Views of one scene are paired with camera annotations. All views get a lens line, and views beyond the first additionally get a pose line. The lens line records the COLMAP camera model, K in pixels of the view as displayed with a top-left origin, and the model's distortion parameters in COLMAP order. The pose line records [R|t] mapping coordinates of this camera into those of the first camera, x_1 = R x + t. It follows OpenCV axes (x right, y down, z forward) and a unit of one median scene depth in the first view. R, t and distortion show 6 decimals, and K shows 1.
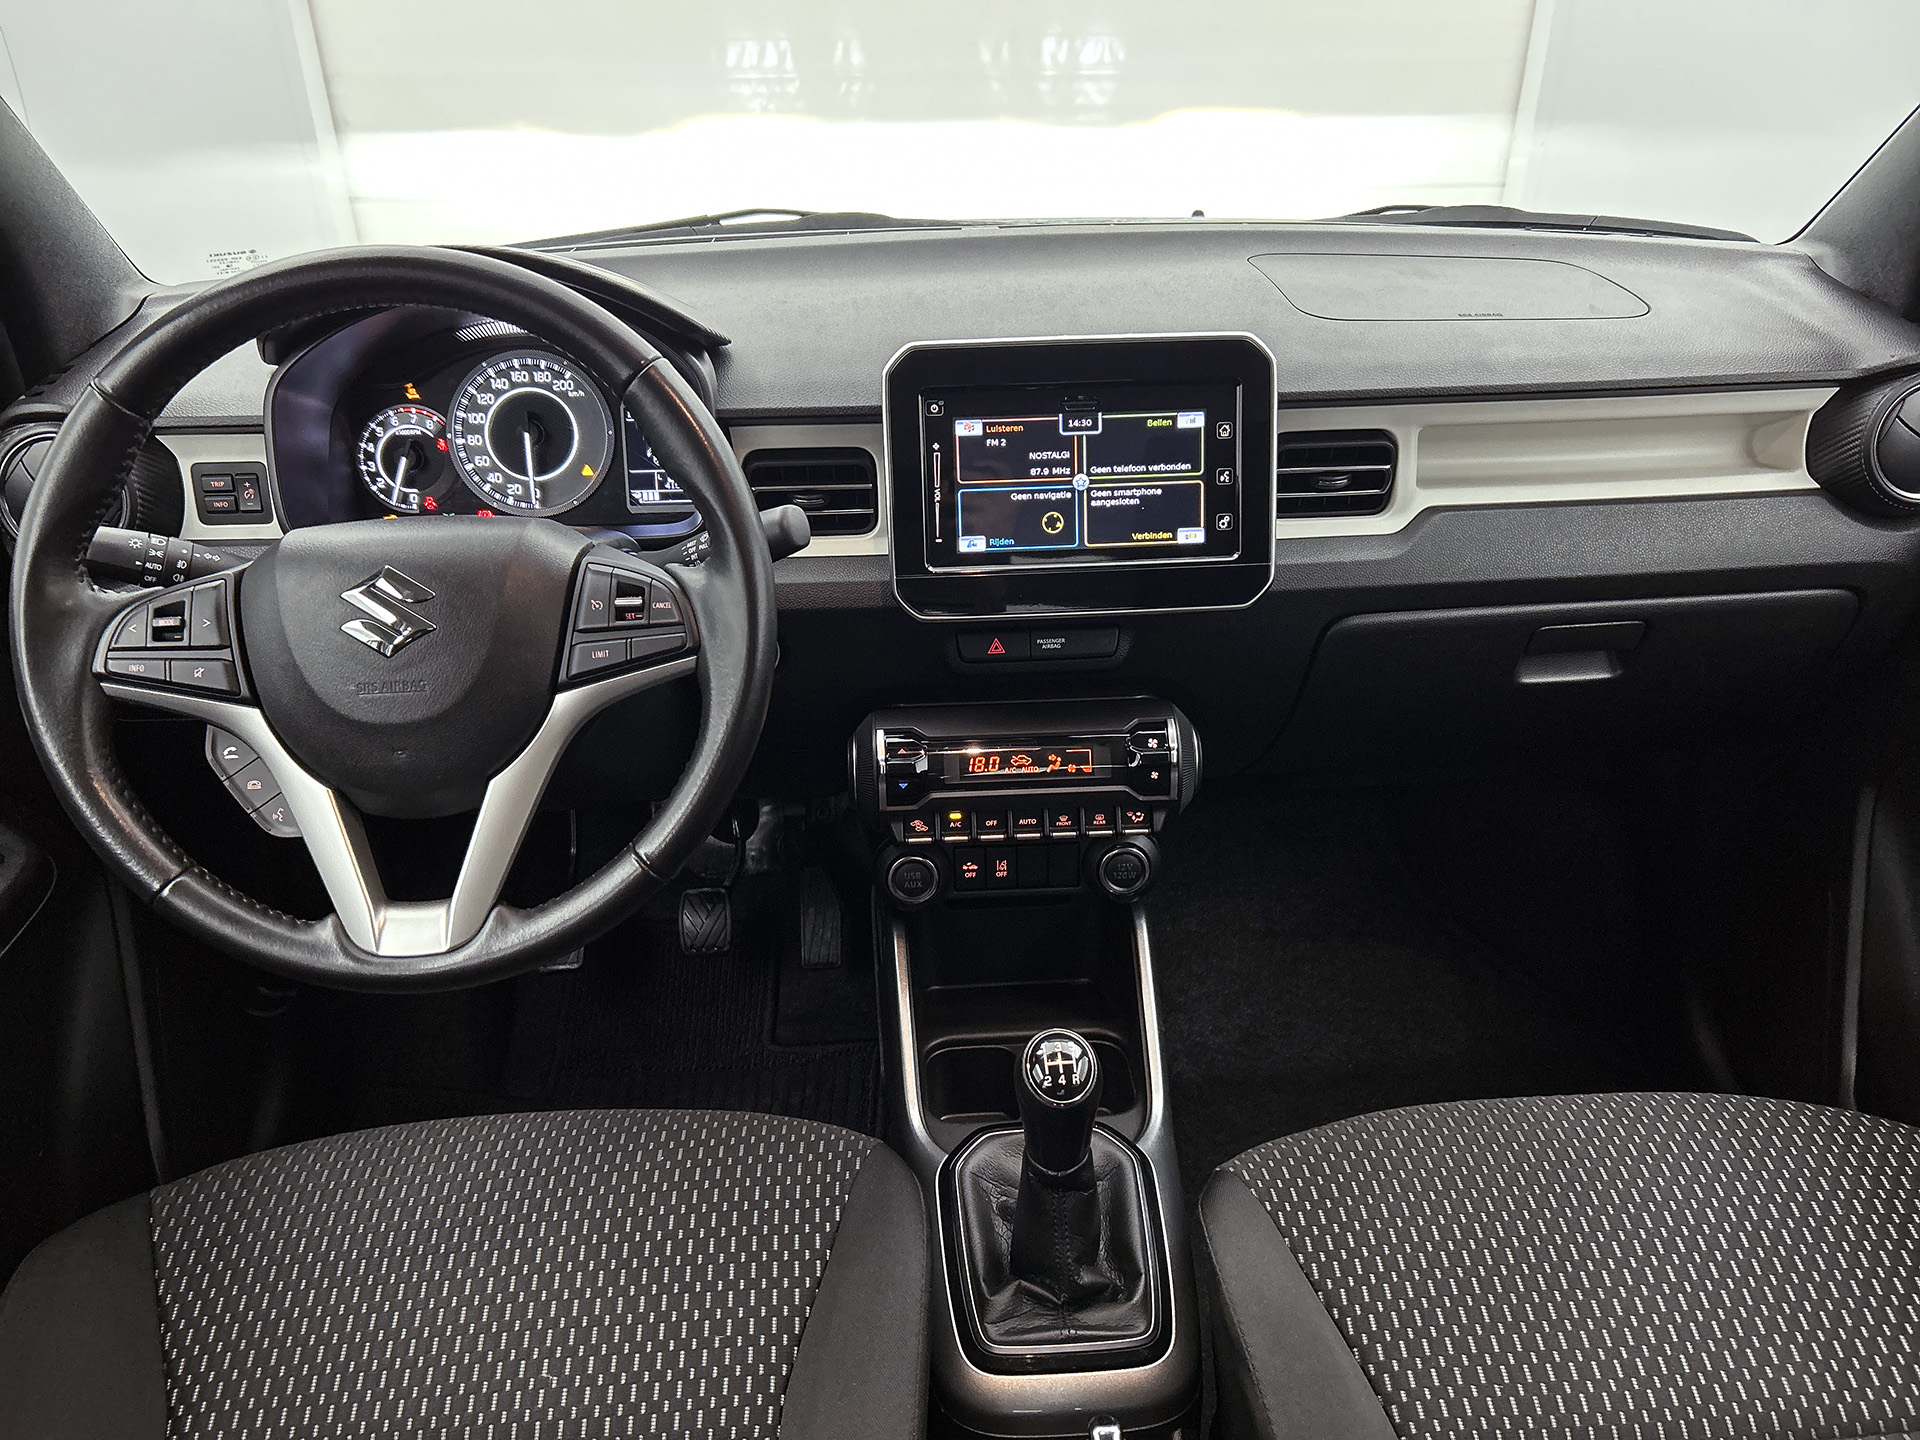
lens RADIAL K [[1473.3, 0, 972.3], [0, 1473.3, 770.3], [0, 0, 1]] dist [0.102698, -0.203789]
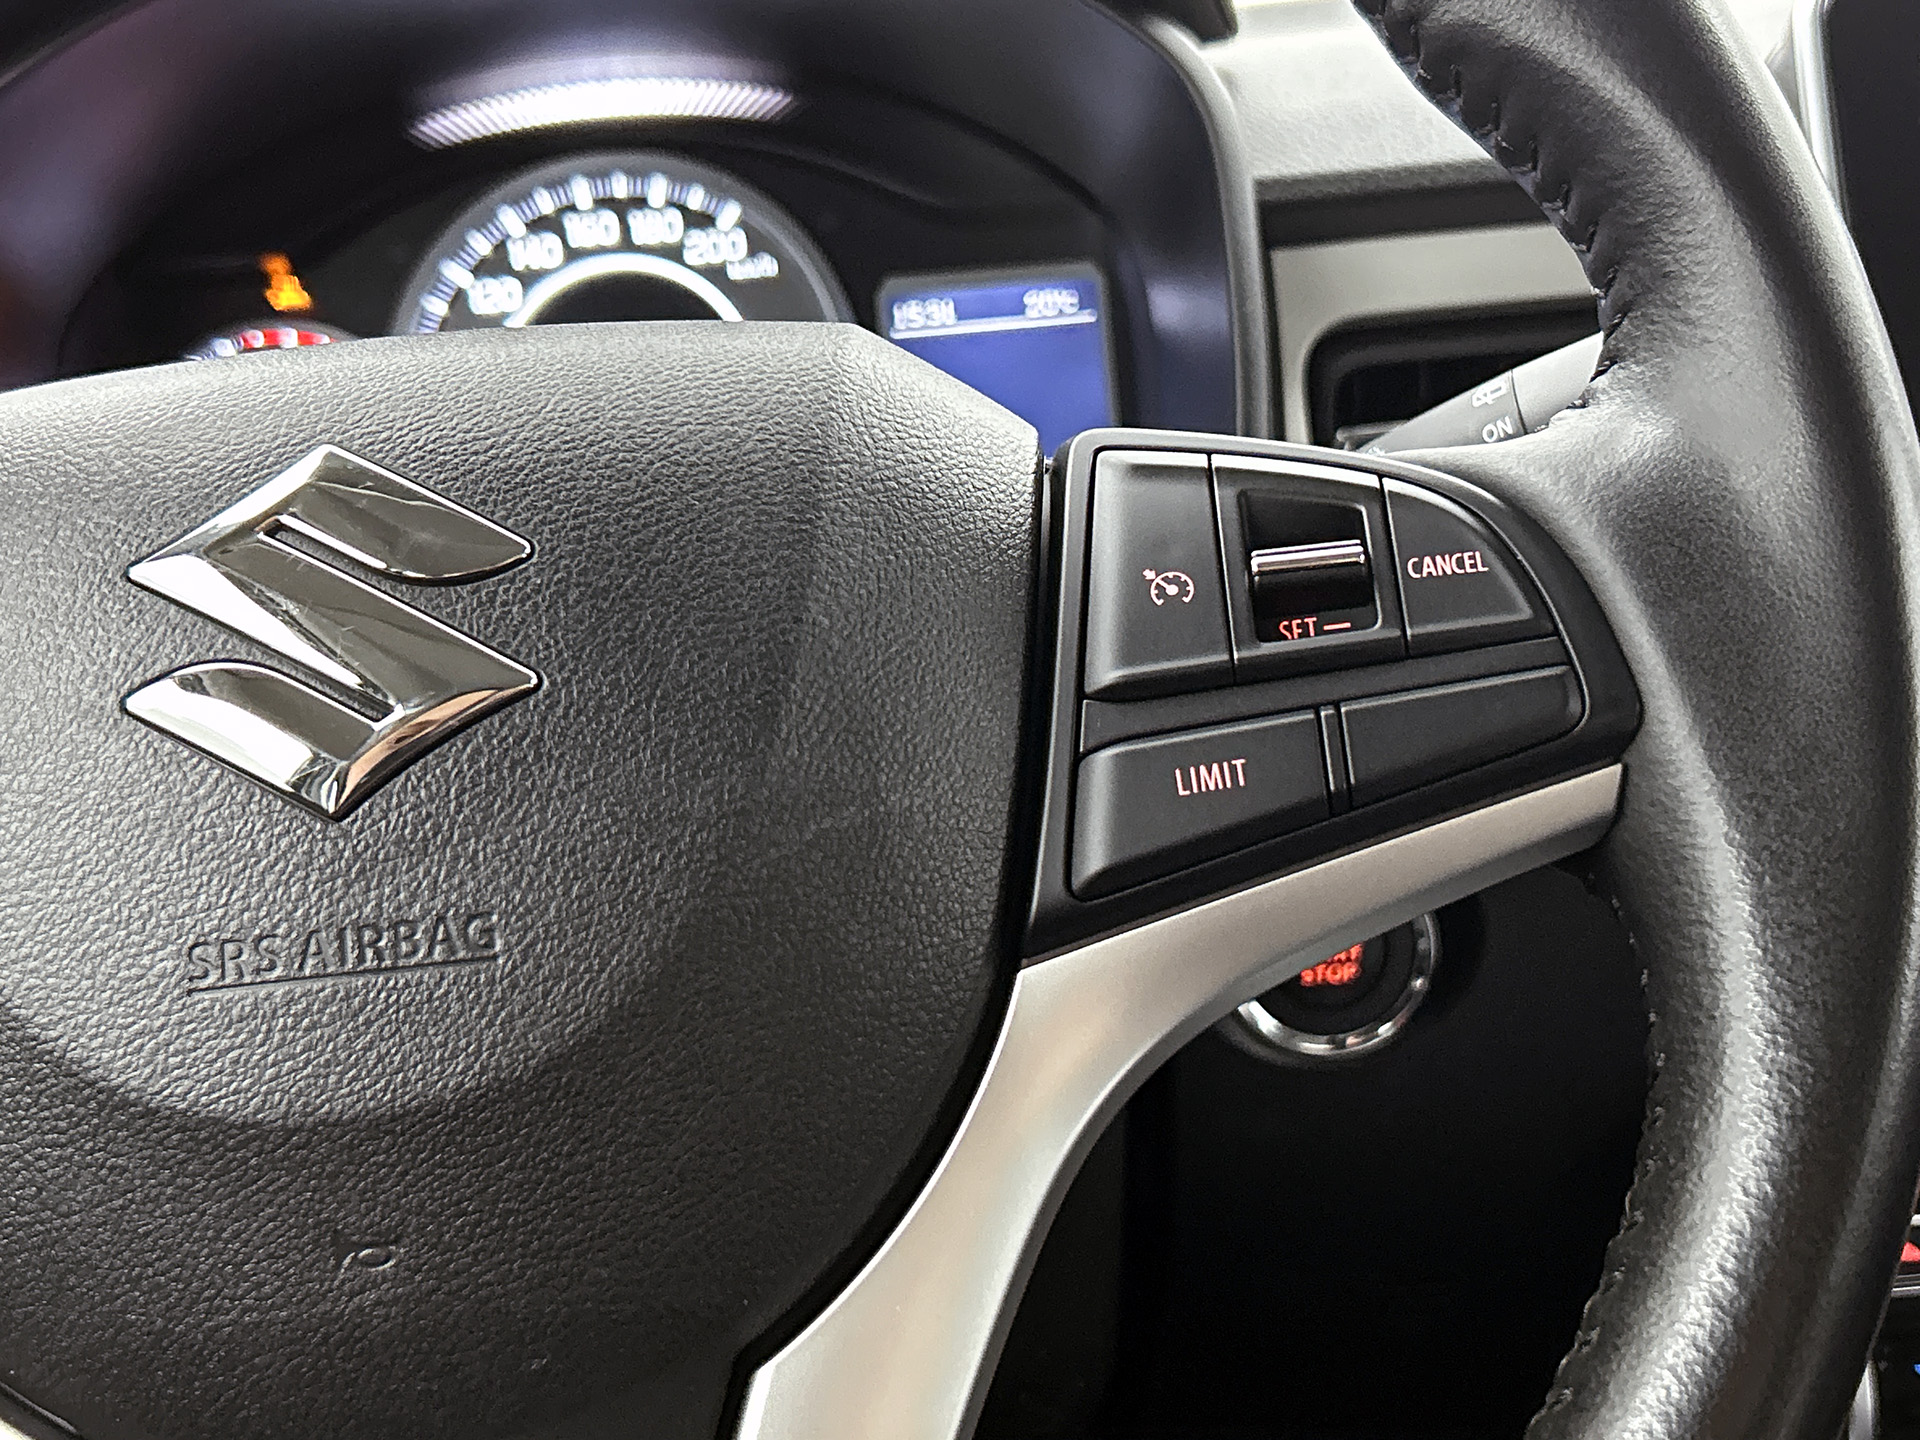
lens RADIAL K [[2521.9, 0, 960.0], [0, 2521.9, 720.0], [0, 0, 1]] dist [0.266677, -1.087585]
pose [[0.997462, -0.063561, -0.032084, -0.220974], [0.052636, 0.961733, -0.268886, 0.014022], [0.047947, 0.266514, 0.962638, 0.490890]]
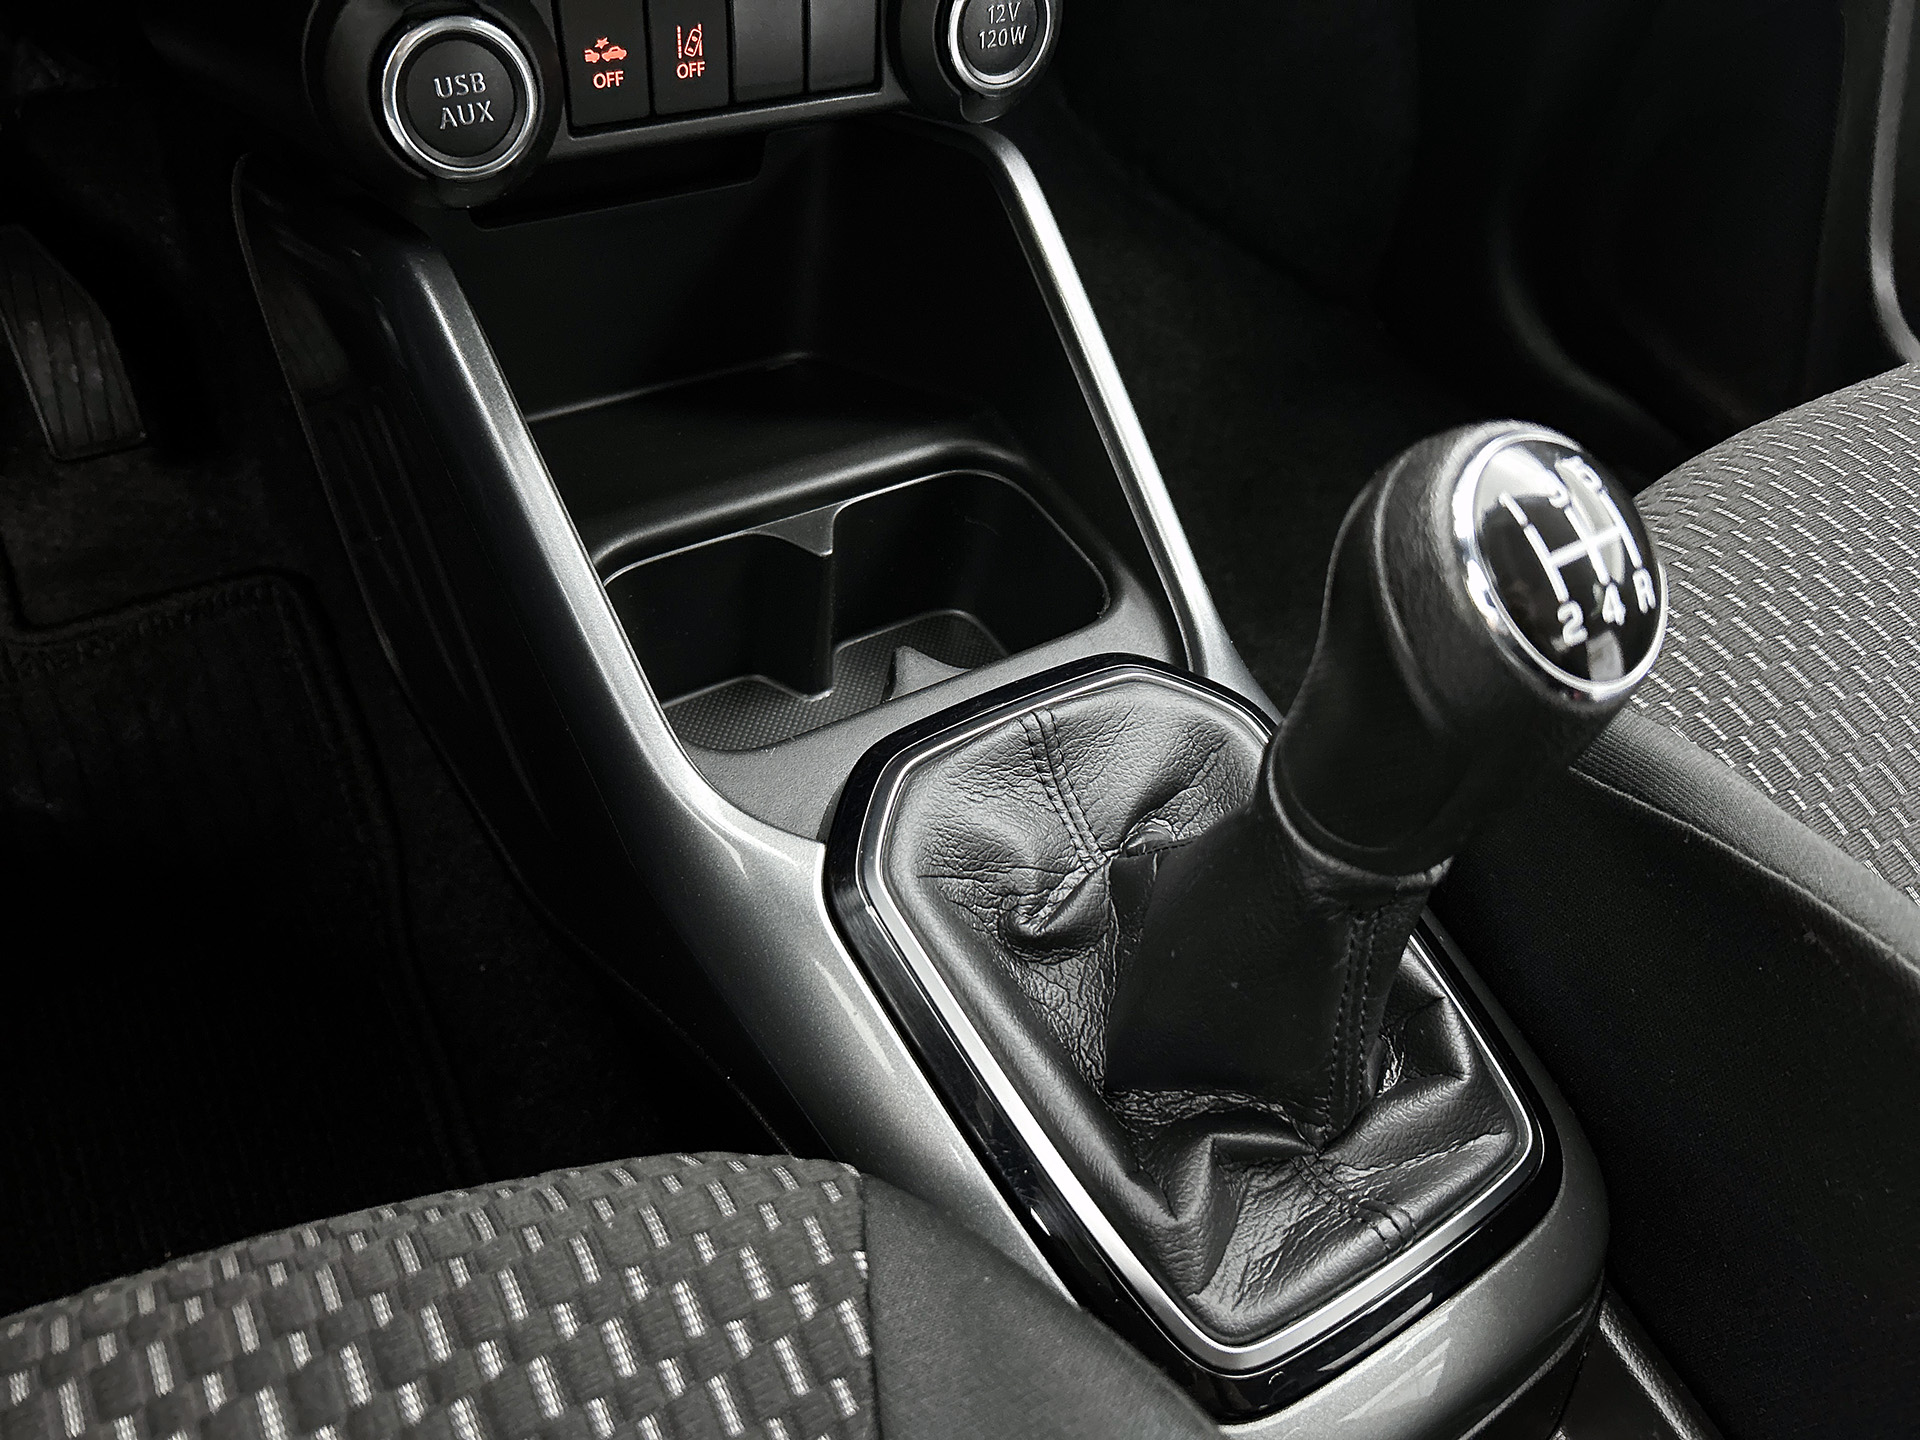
lens RADIAL K [[1477.6, 0, 960.0], [0, 1477.6, 720.0], [0, 0, 1]] dist [-0.024030, 0.001169]
pose [[0.866059, -0.271936, 0.419515, -0.135264], [0.106472, 0.920202, 0.376685, 0.103297], [-0.488473, -0.281565, 0.825903, 0.740346]]
